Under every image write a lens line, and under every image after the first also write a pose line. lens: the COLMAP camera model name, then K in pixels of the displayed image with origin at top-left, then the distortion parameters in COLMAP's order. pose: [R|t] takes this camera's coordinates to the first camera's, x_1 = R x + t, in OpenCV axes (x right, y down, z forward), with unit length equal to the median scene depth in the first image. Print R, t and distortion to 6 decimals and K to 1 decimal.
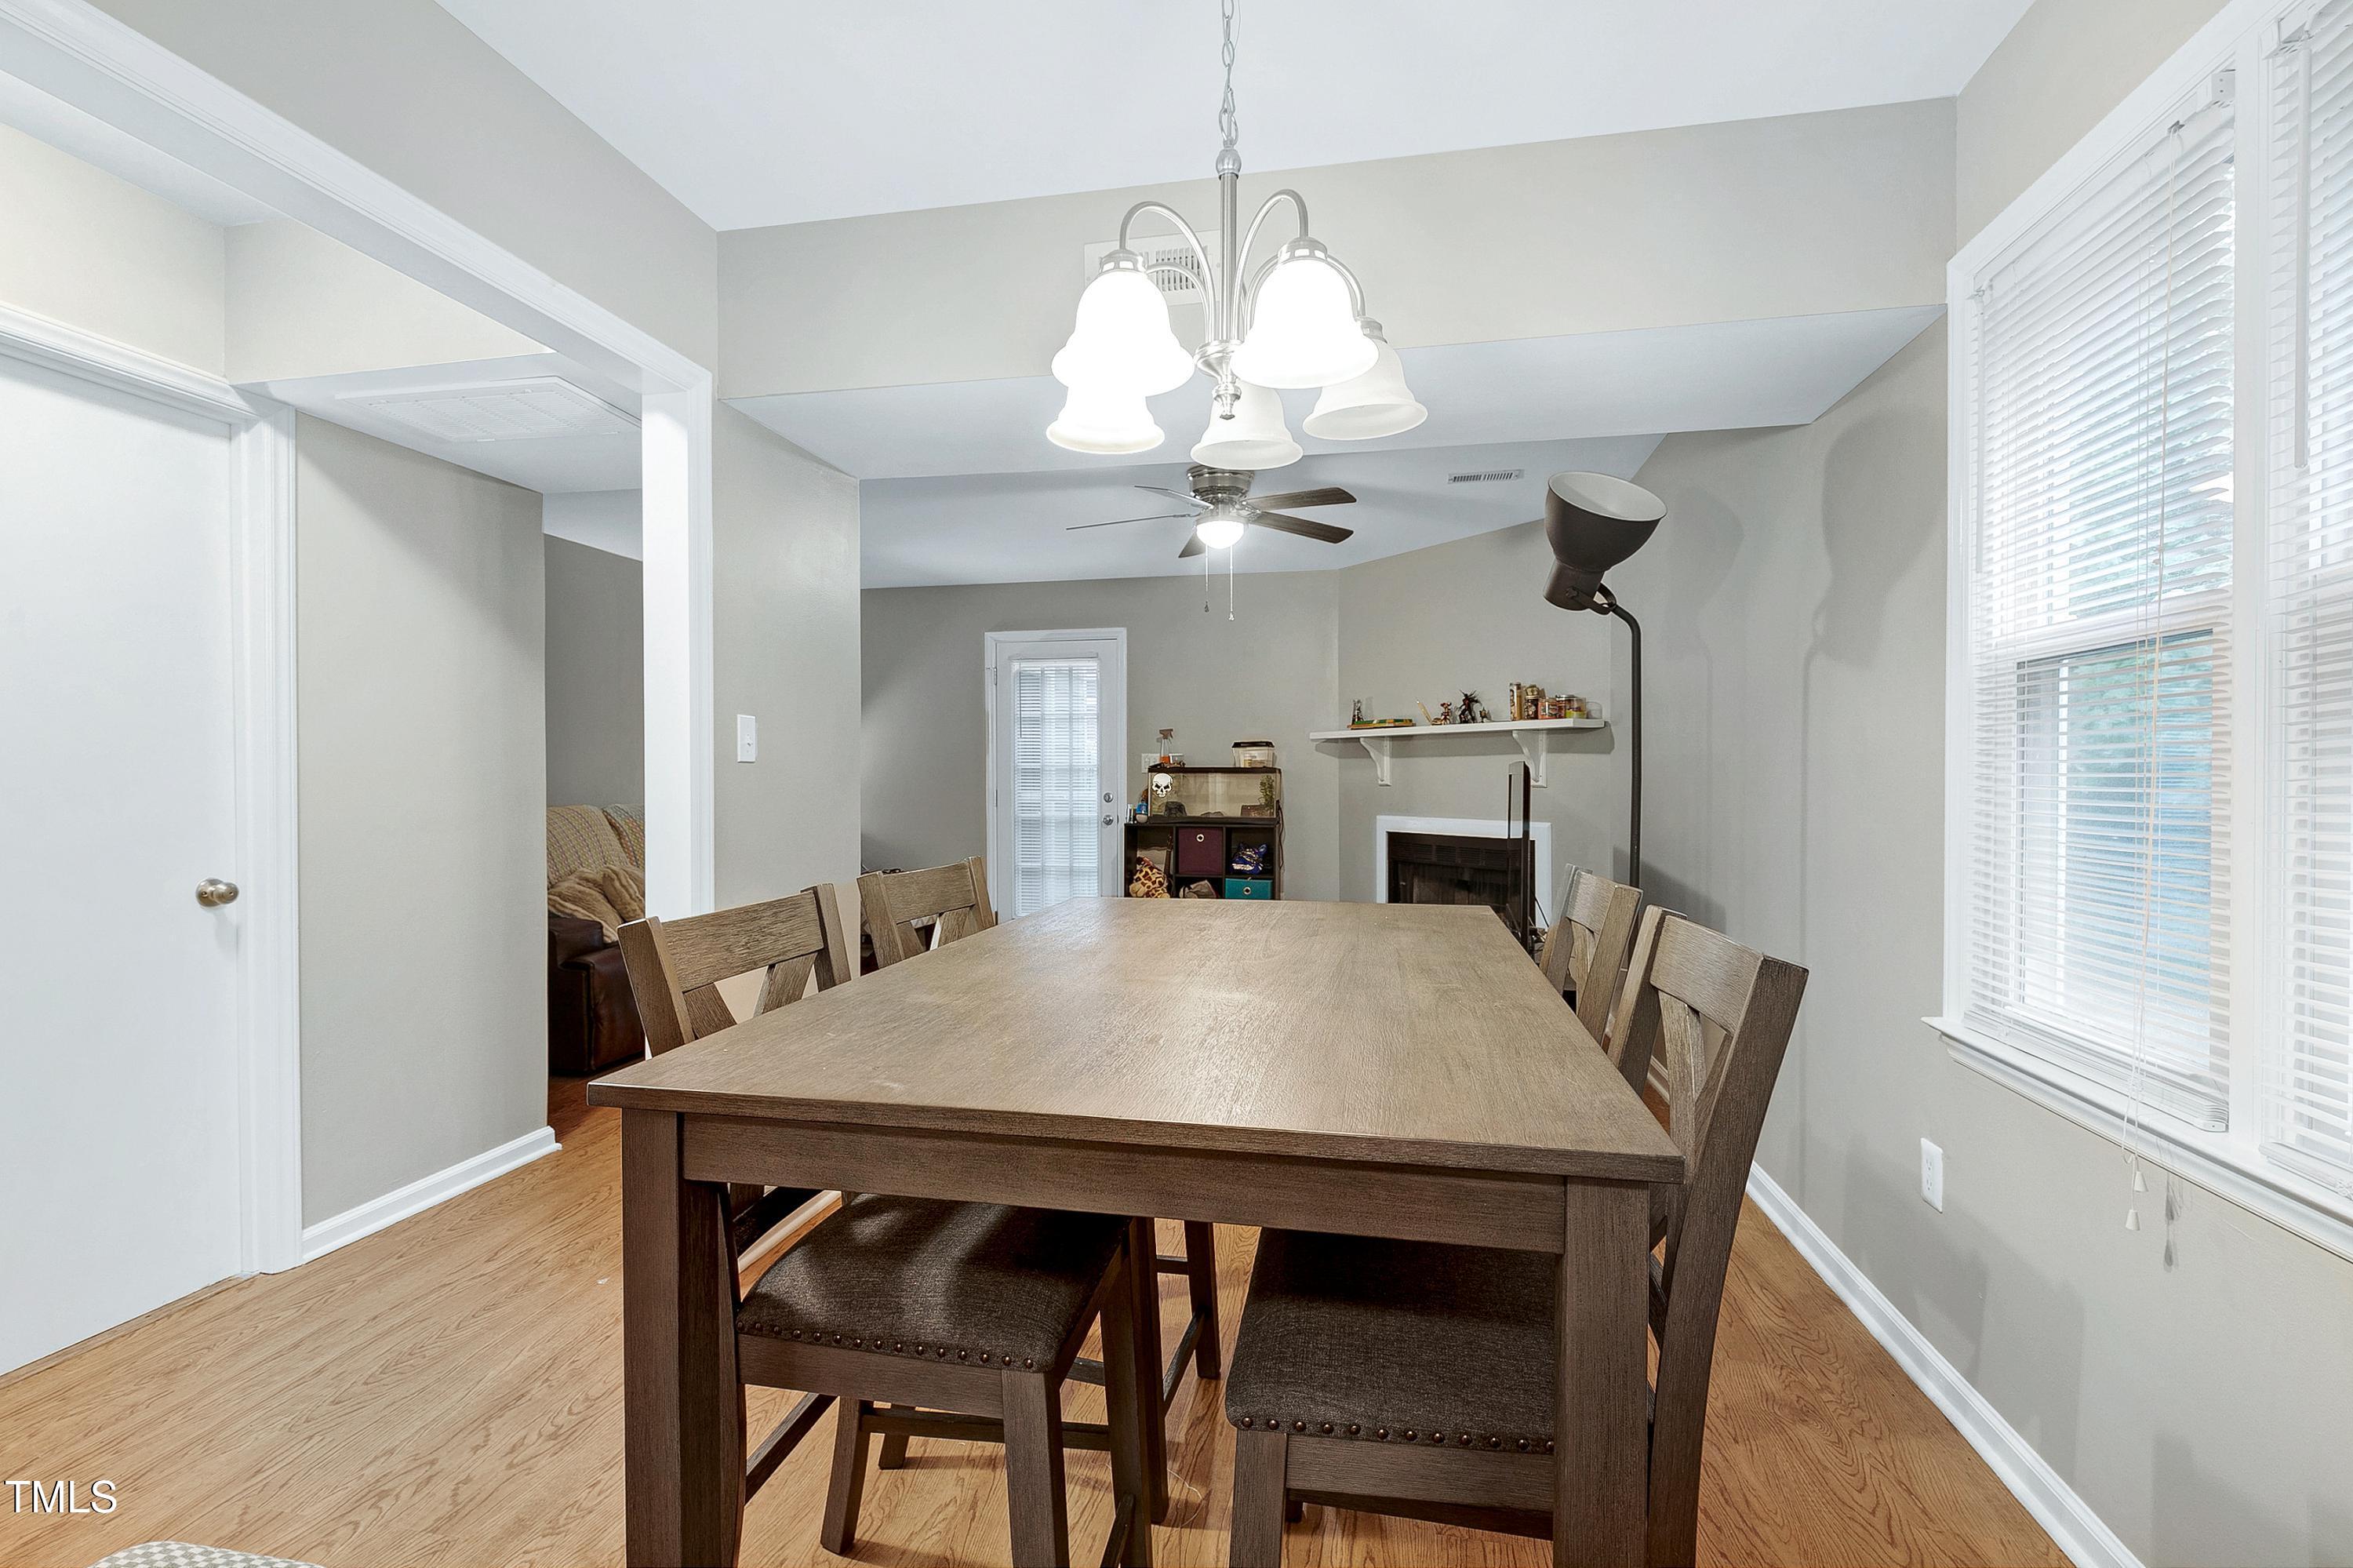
lens RADIAL K [[1071.4, 0, 1168.2], [0, 1071.4, 777.2], [0, 0, 1]] dist [0.015899, -0.000976]
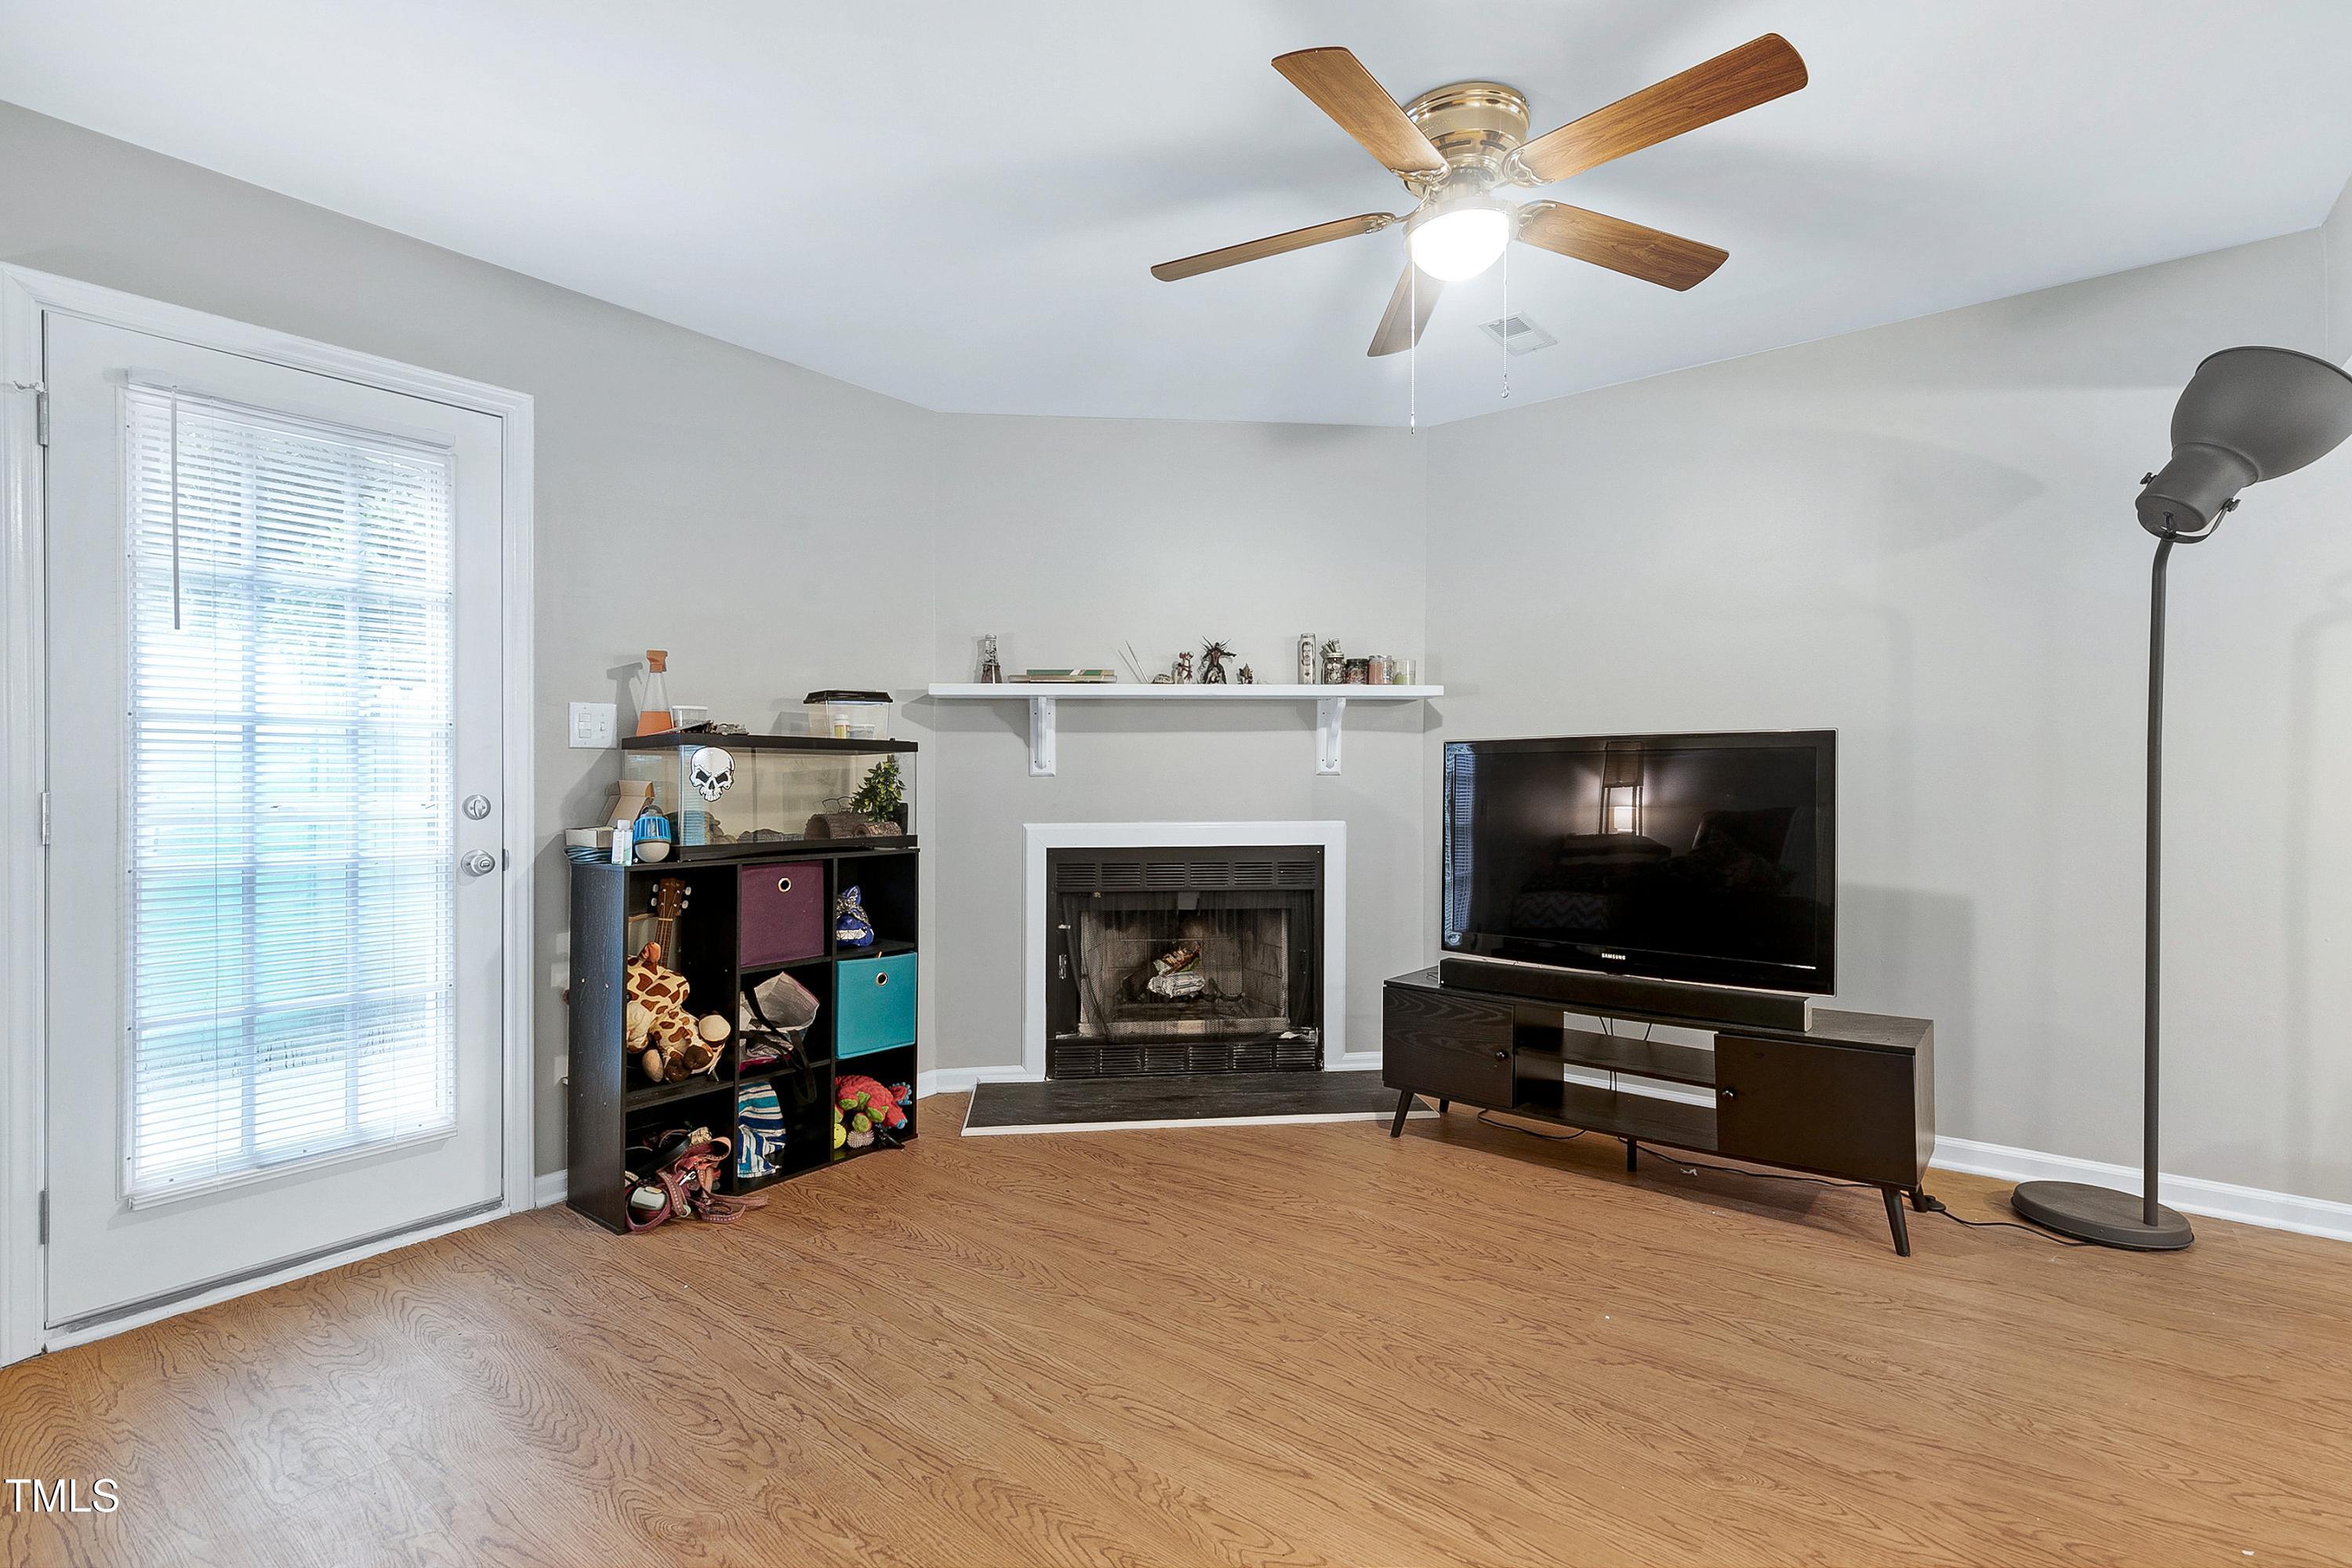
lens RADIAL K [[1070.9, 0, 1167.7], [0, 1070.9, 777.2], [0, 0, 1]] dist [0.015899, -0.000976]
pose [[0.457682, 0.001220, 0.889115, -0.315935], [0.005451, 0.999976, -0.004178, 0.011645], [-0.889099, 0.006758, 0.457665, 0.627459]]
